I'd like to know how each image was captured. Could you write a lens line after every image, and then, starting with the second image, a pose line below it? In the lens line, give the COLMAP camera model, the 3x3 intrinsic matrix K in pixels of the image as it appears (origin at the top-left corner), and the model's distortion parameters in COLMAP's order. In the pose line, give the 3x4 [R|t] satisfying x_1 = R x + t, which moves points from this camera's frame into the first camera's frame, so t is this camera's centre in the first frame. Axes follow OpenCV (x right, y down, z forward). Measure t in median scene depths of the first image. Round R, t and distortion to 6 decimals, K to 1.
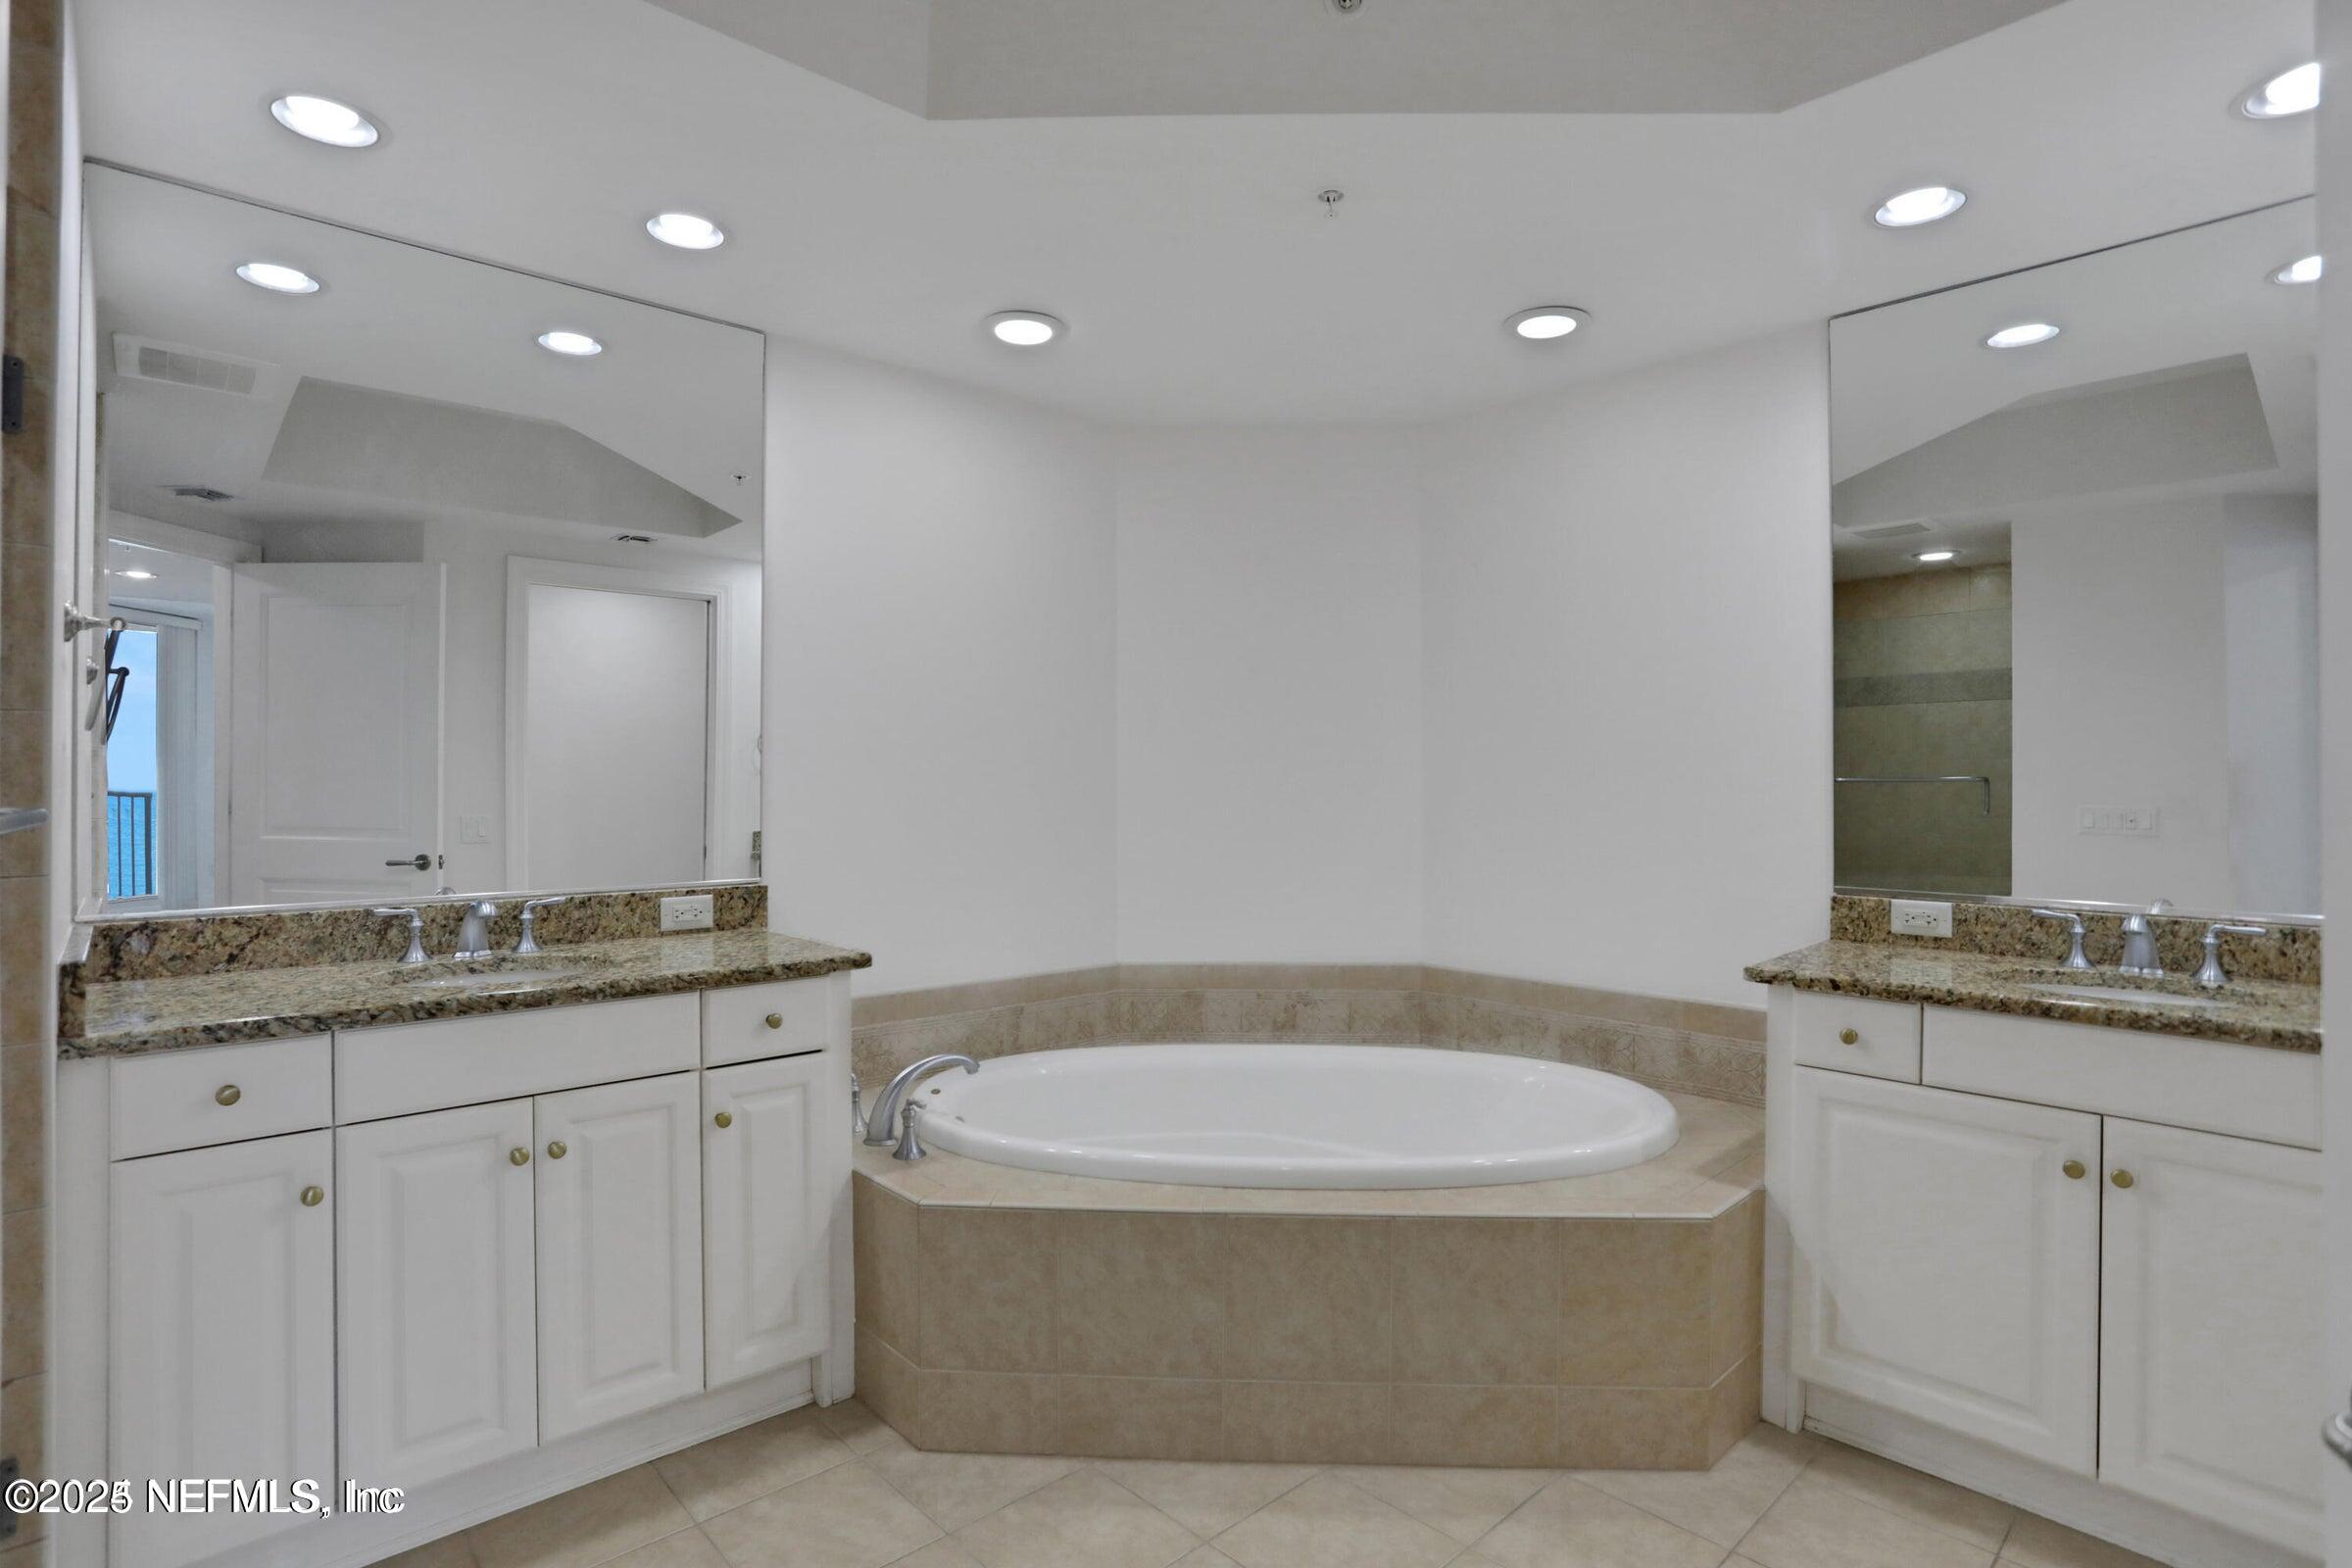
lens RADIAL K [[1190.7, 0, 1182.2], [0, 1190.7, 775.9], [0, 0, 1]] dist [-0.064017, 0.024916]
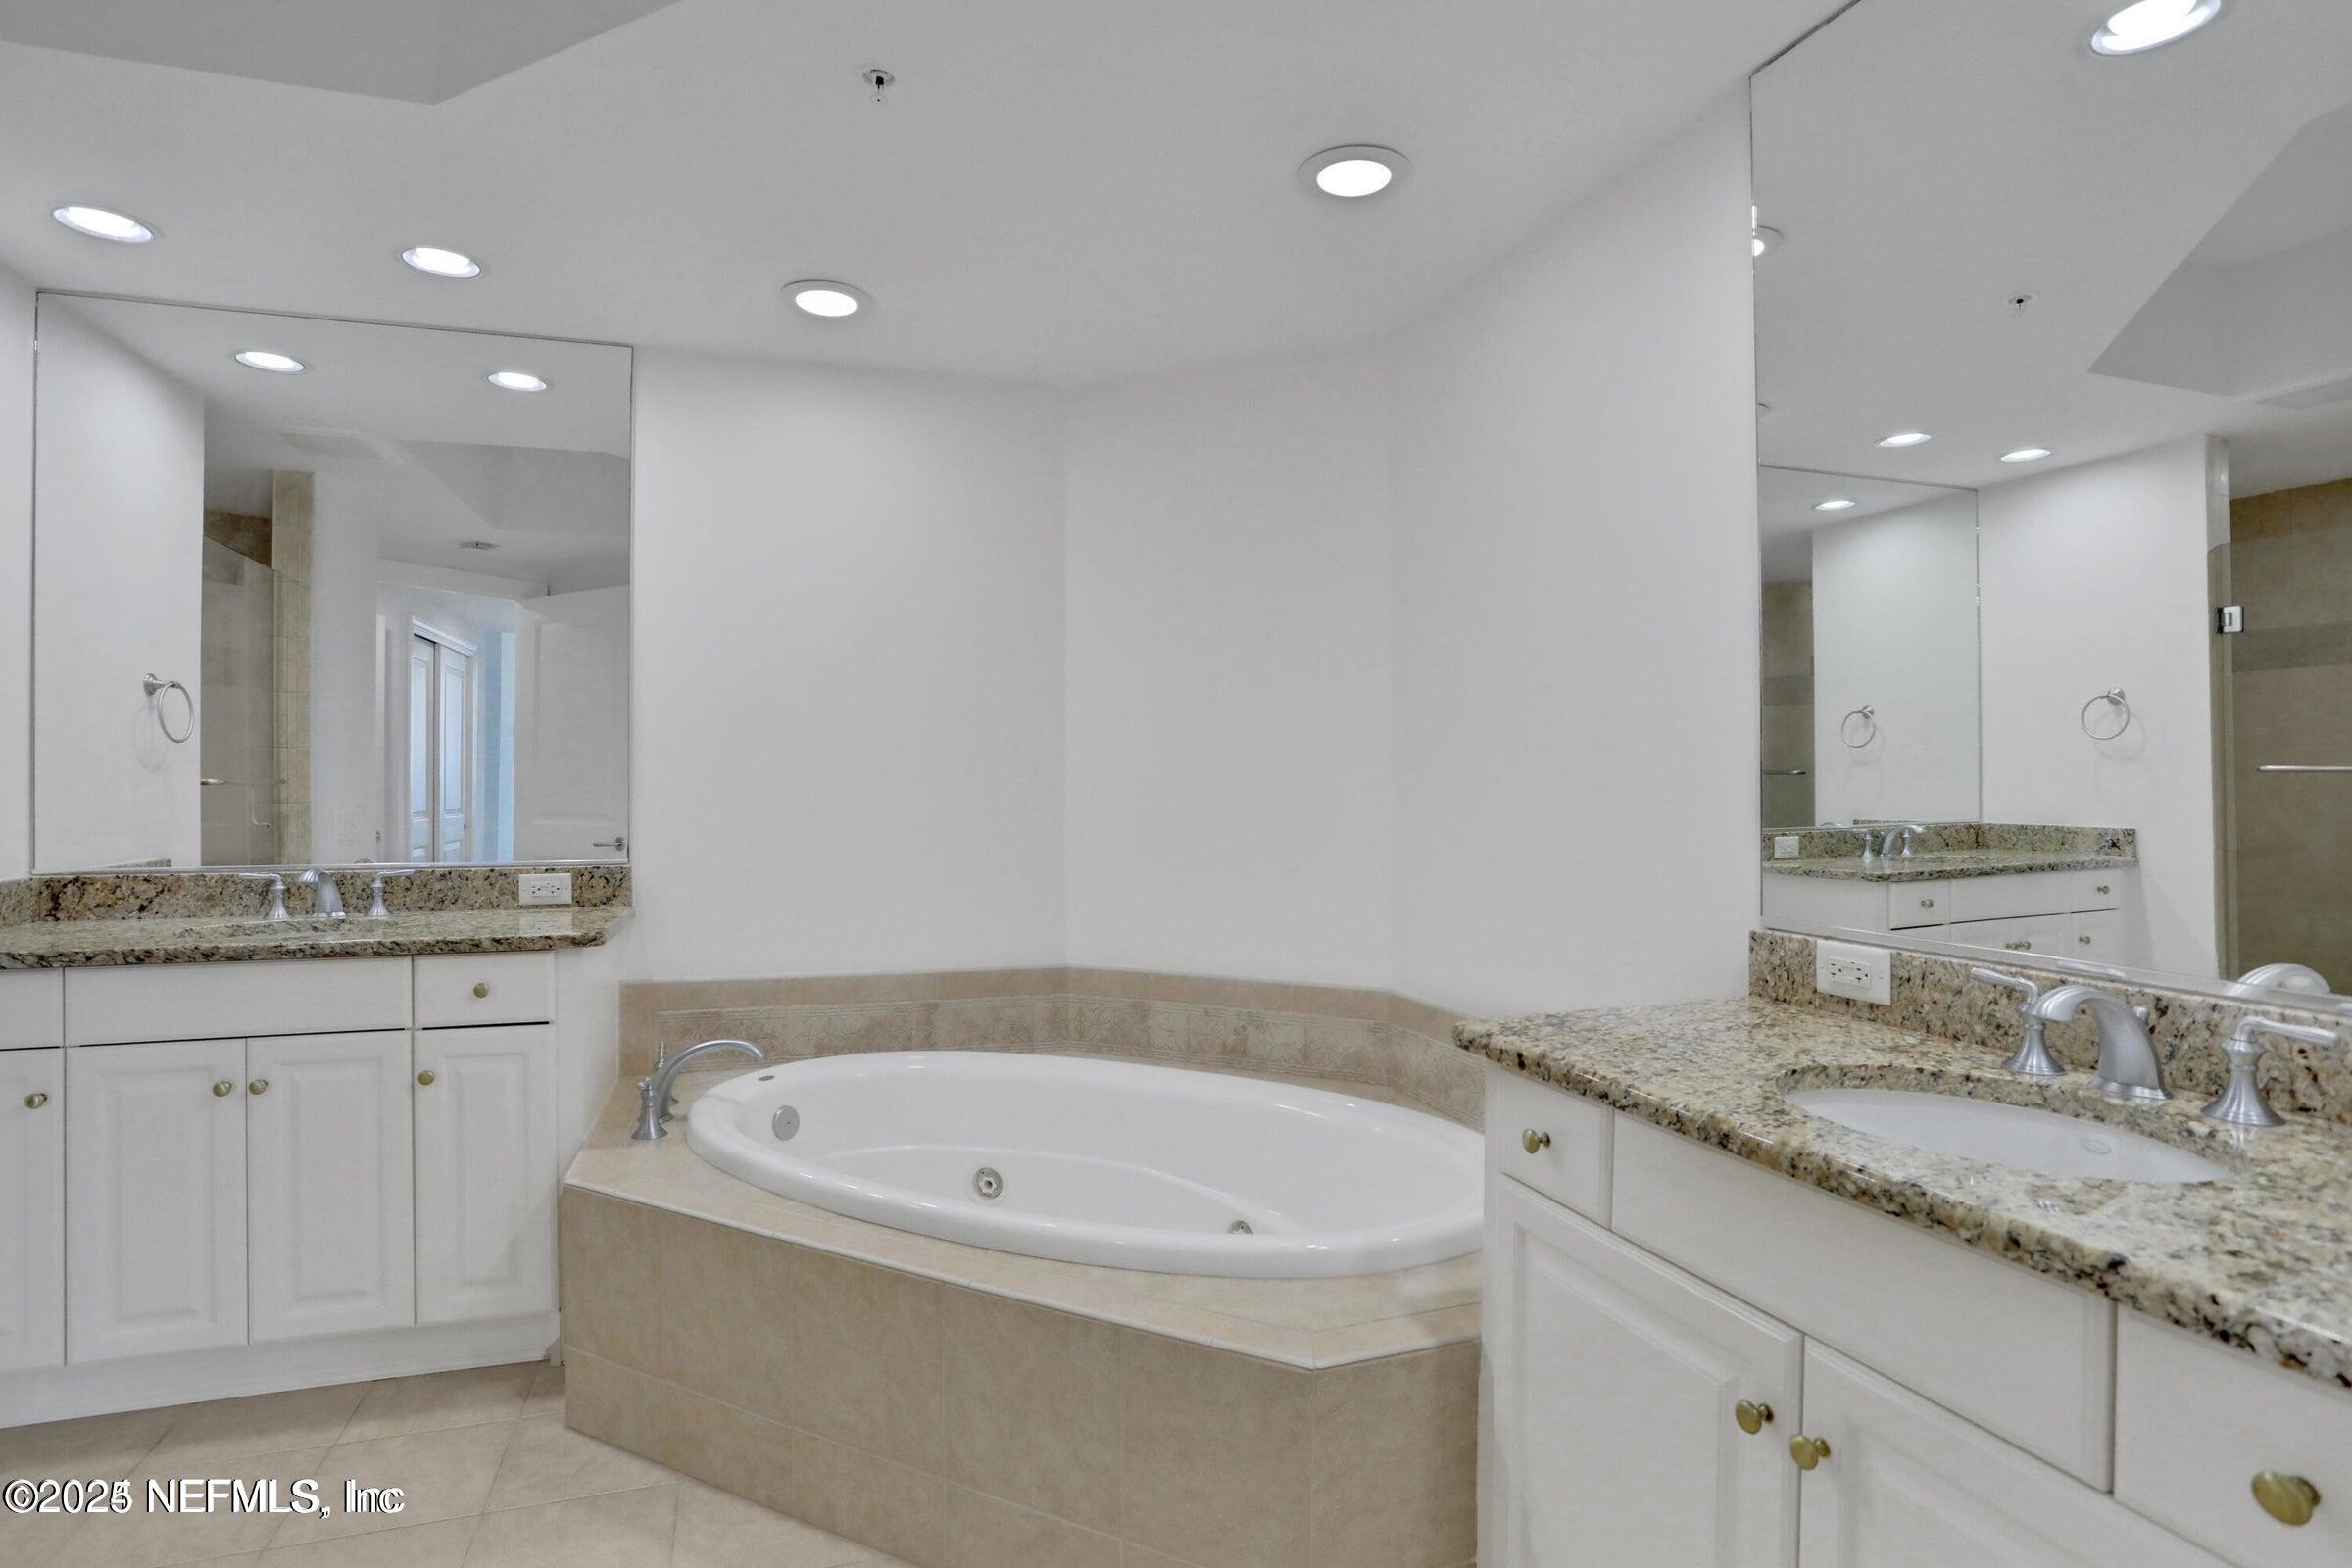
lens RADIAL K [[1190.7, 0, 1182.2], [0, 1190.7, 775.9], [0, 0, 1]] dist [-0.064017, 0.024916]
pose [[0.908527, -0.002840, -0.417816, 0.656218], [0.002605, 0.999996, -0.001131, 0.016375], [0.417818, -0.000061, 0.908531, 0.302193]]
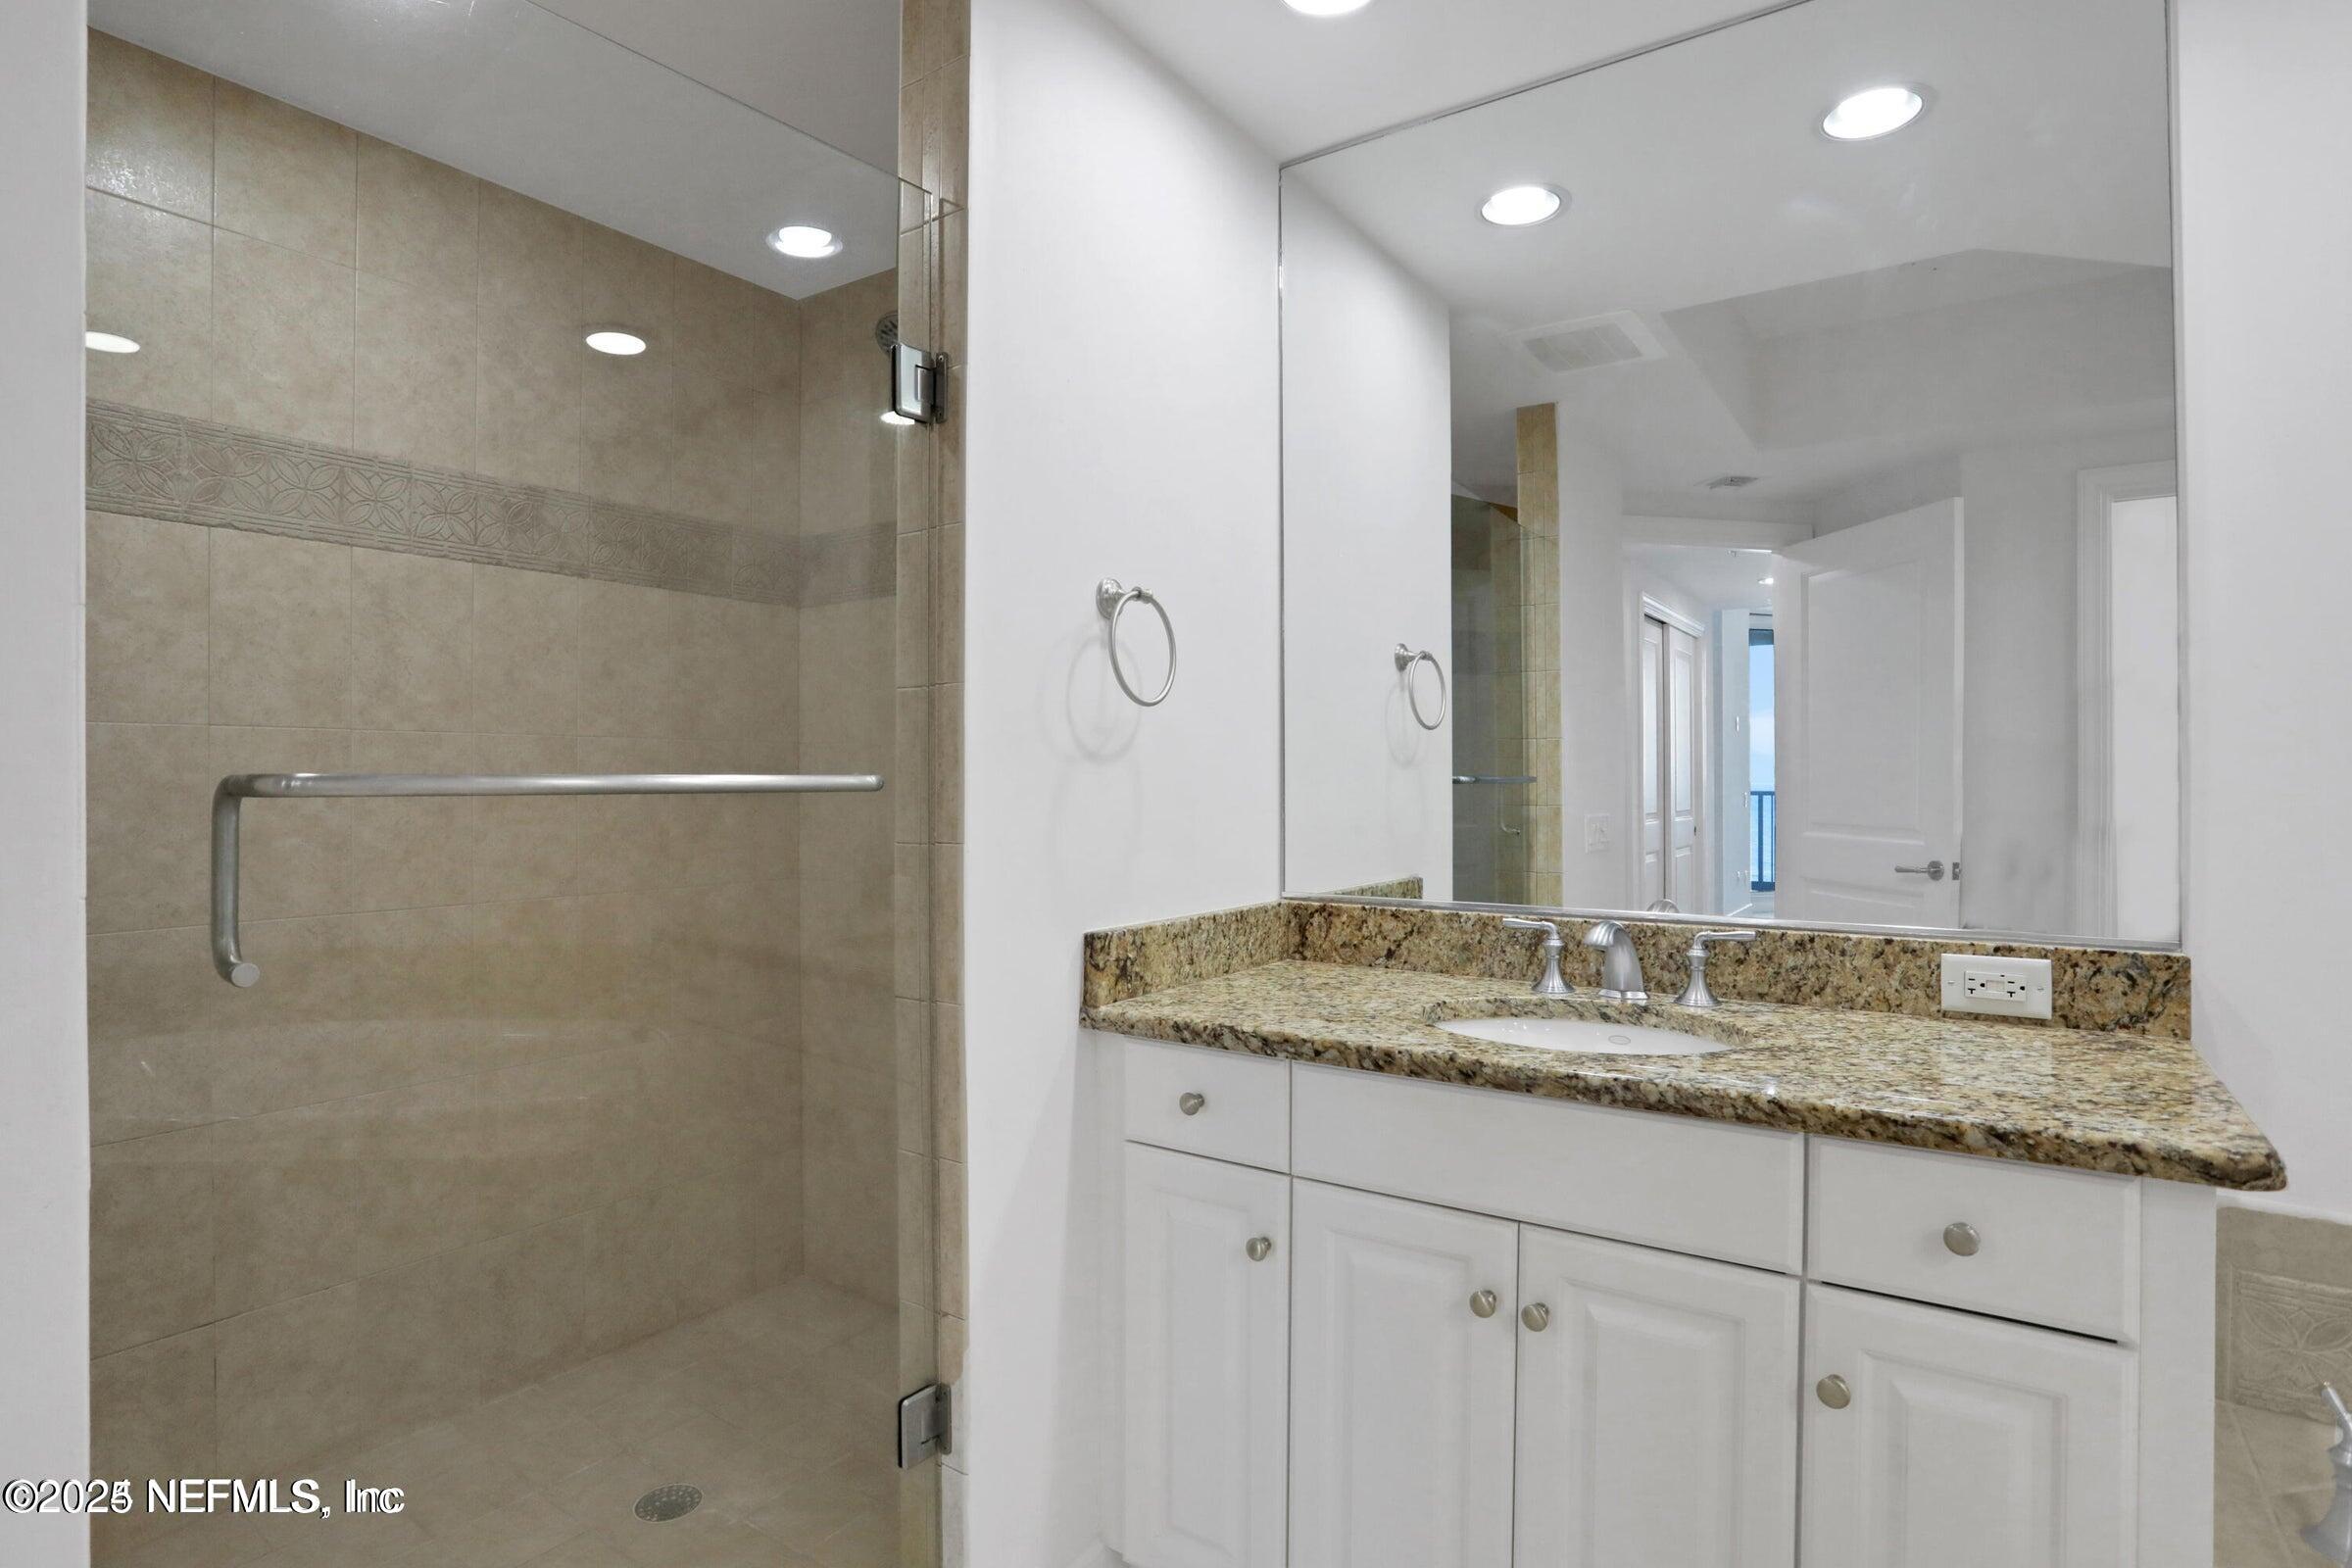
lens RADIAL K [[1177.4, 0, 1176.0], [0, 1177.4, 784.0], [0, 0, 1]] dist [-0.060205, 0.031279]
pose [[0.205521, 0.000965, -0.978652, 0.046272], [0.004735, 0.999987, 0.001980, 0.018873], [0.978641, -0.005041, 0.205513, 0.578415]]
